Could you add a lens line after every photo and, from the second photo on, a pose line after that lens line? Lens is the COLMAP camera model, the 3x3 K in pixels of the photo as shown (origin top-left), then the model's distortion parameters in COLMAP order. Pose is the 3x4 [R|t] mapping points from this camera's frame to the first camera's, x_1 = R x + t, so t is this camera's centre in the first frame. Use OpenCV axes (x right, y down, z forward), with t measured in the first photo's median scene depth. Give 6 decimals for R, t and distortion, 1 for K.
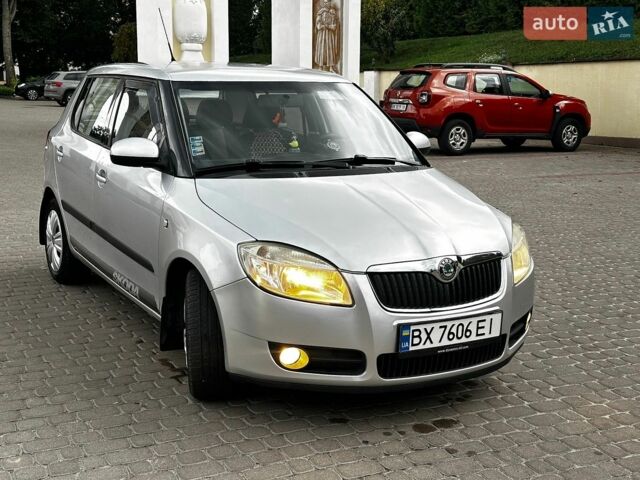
lens RADIAL K [[887.3, 0, 319.9], [0, 887.3, 236.0], [0, 0, 1]] dist [0.085008, 0.000000]
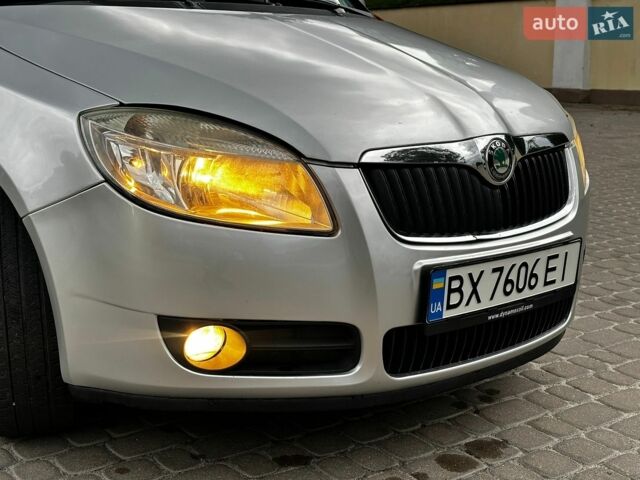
lens RADIAL K [[887.3, 0, 325.8], [0, 887.3, 242.4], [0, 0, 1]] dist [0.085008, 0.000000]
pose [[0.977540, -0.033104, 0.208135, -0.066927], [0.024592, 0.998757, 0.043355, 0.061276], [-0.209311, -0.037263, 0.977139, 0.514917]]
